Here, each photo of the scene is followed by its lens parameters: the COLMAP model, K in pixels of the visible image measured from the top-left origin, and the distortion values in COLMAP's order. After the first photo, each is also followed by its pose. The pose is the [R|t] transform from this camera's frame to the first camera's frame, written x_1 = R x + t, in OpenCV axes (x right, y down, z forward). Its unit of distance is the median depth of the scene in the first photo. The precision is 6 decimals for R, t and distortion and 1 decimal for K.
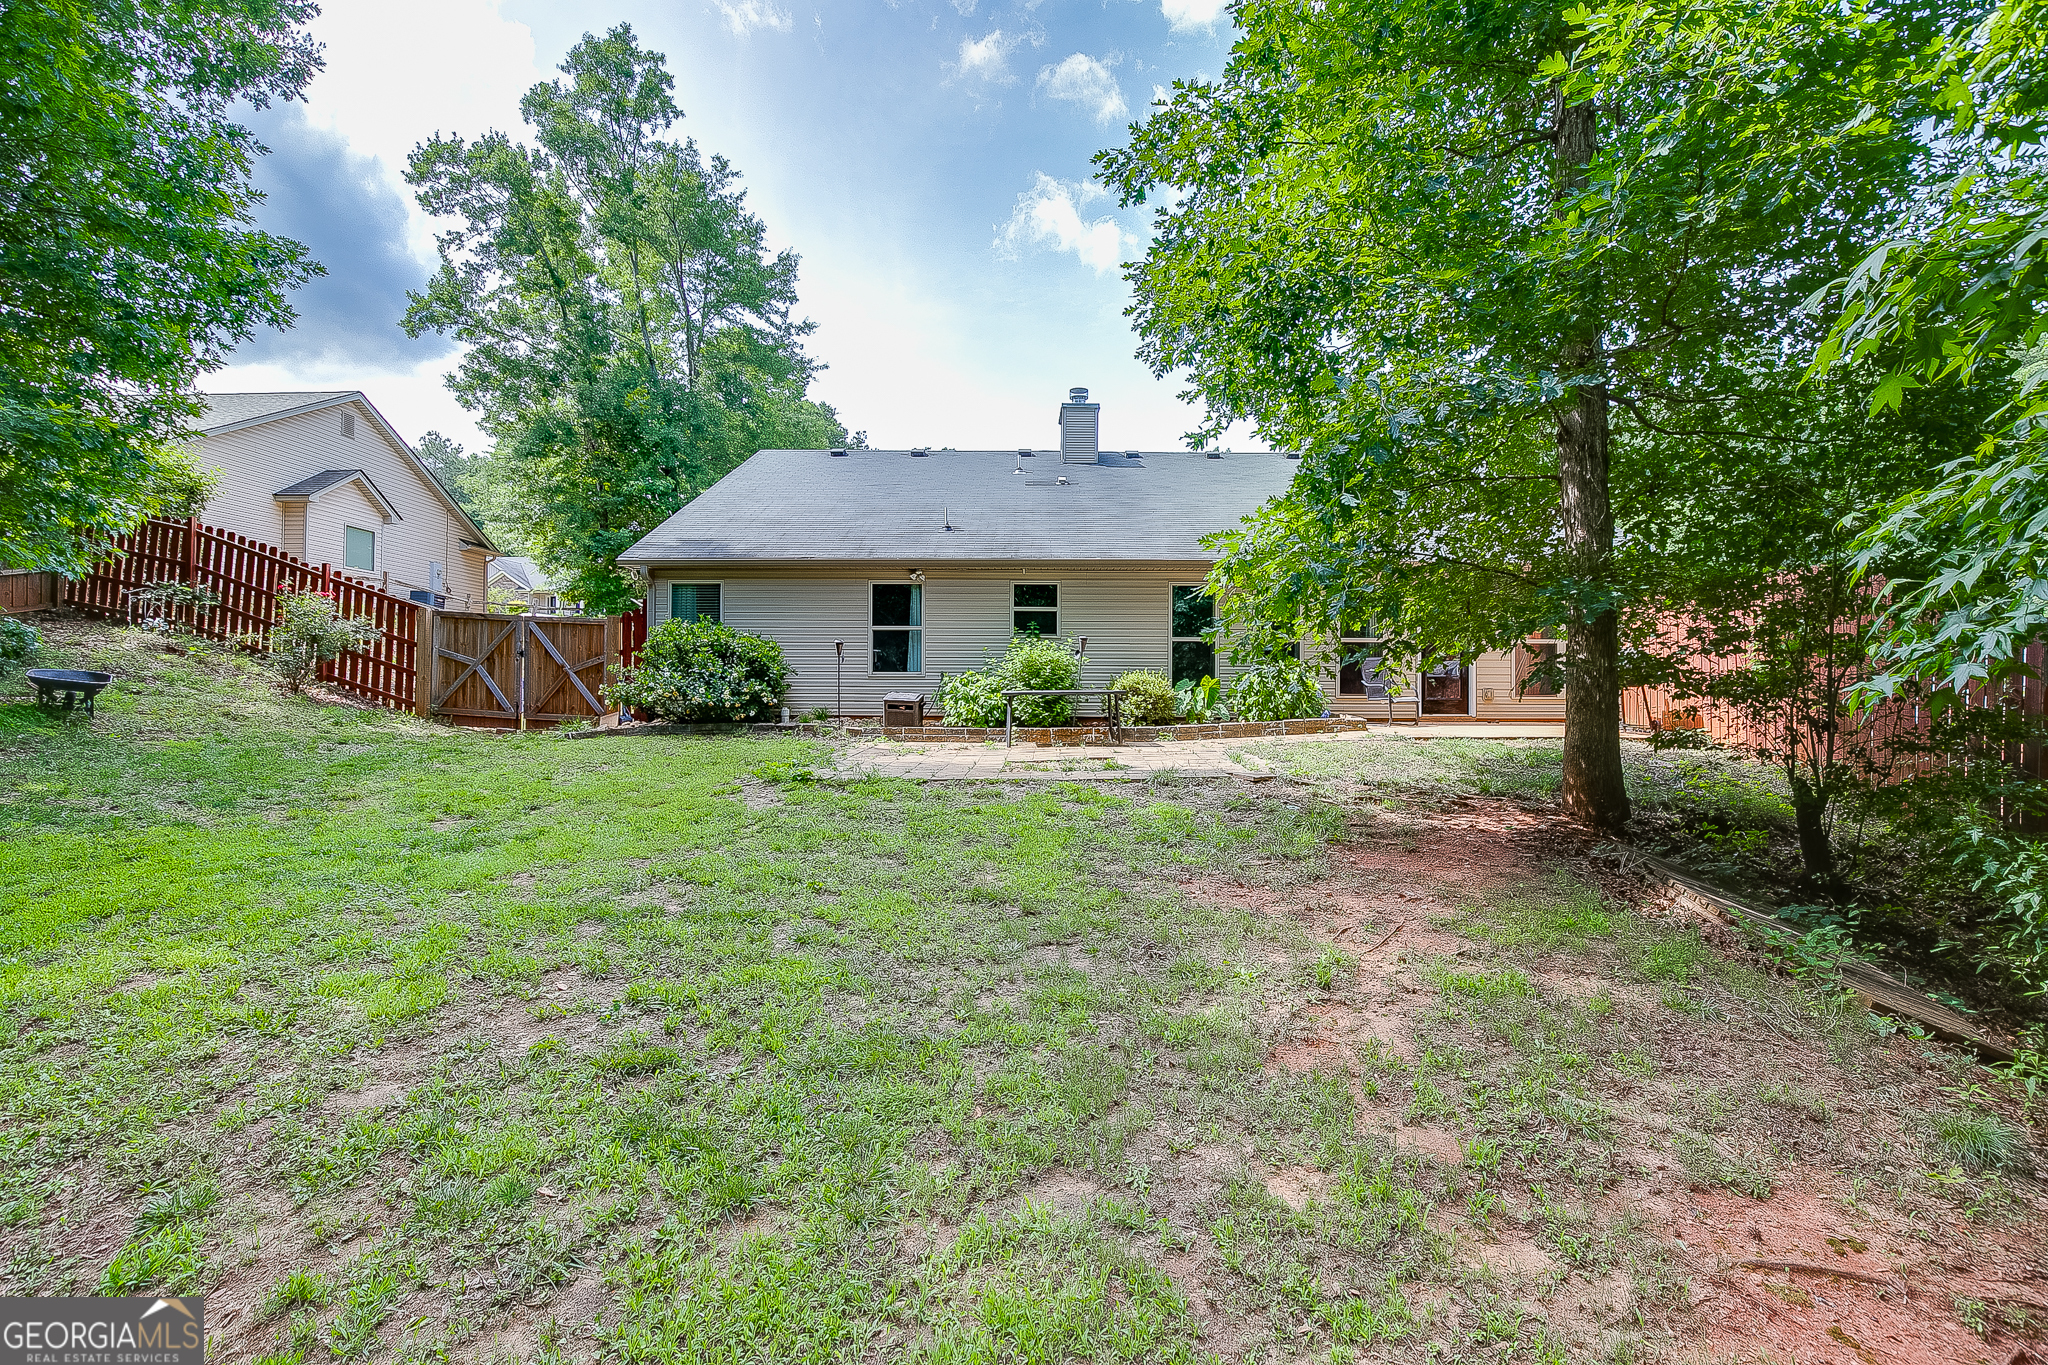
lens RADIAL K [[952.5, 0, 1024.0], [0, 952.5, 682.5], [0, 0, 1]] dist [-0.002789, -0.000178]
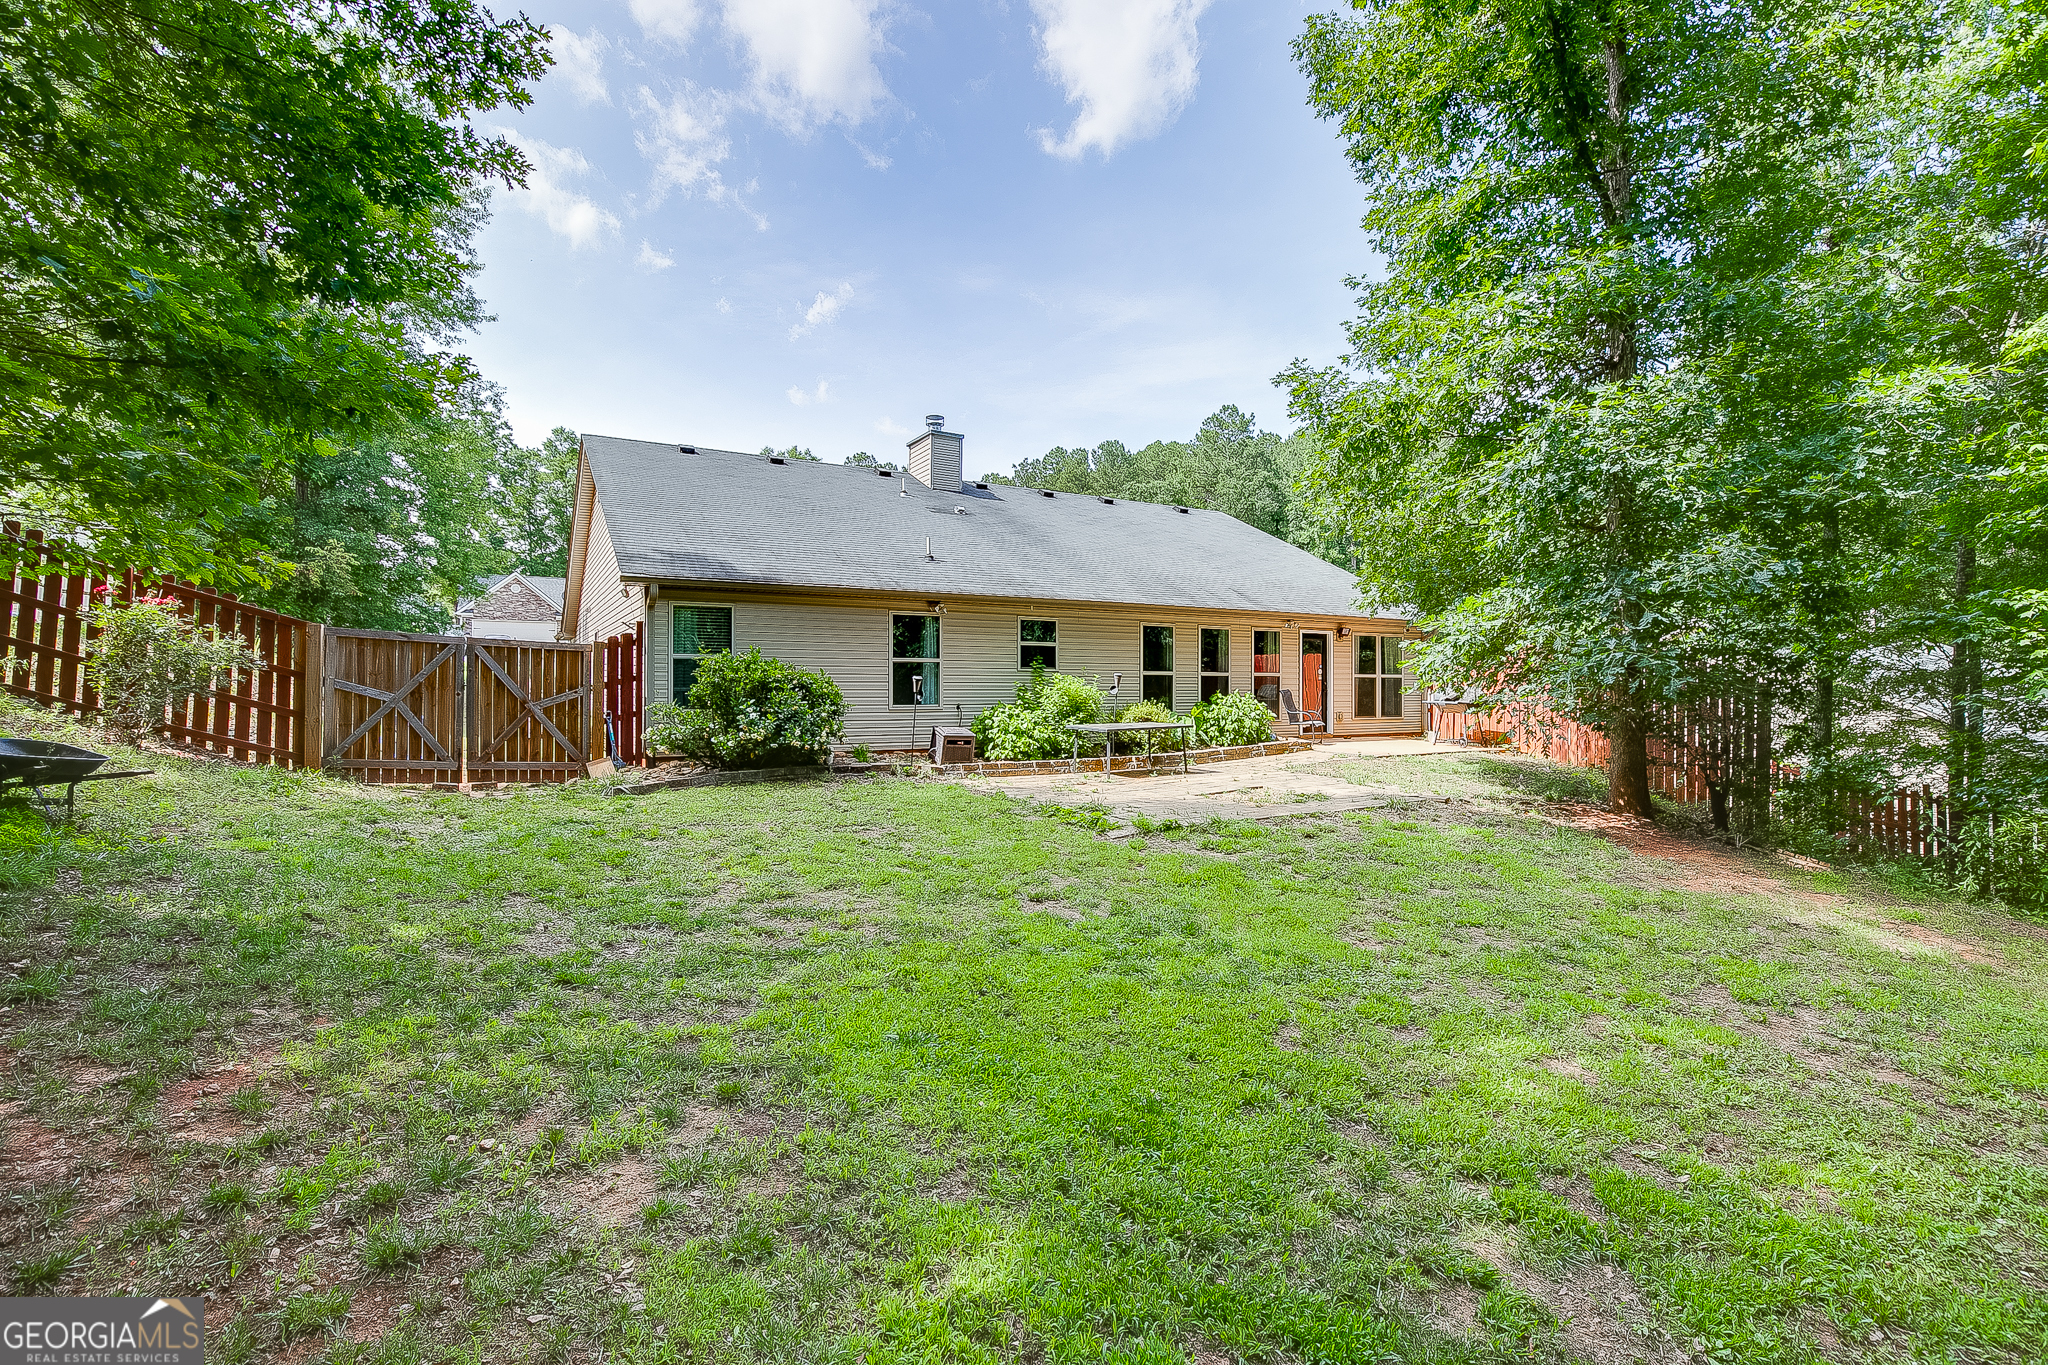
lens RADIAL K [[952.5, 0, 1024.0], [0, 952.5, 682.5], [0, 0, 1]] dist [-0.002789, -0.000178]
pose [[0.883436, 0.001933, 0.468548, -0.491312], [0.004392, 0.999913, -0.012404, -0.022031], [-0.468531, 0.013016, 0.883351, 0.091502]]
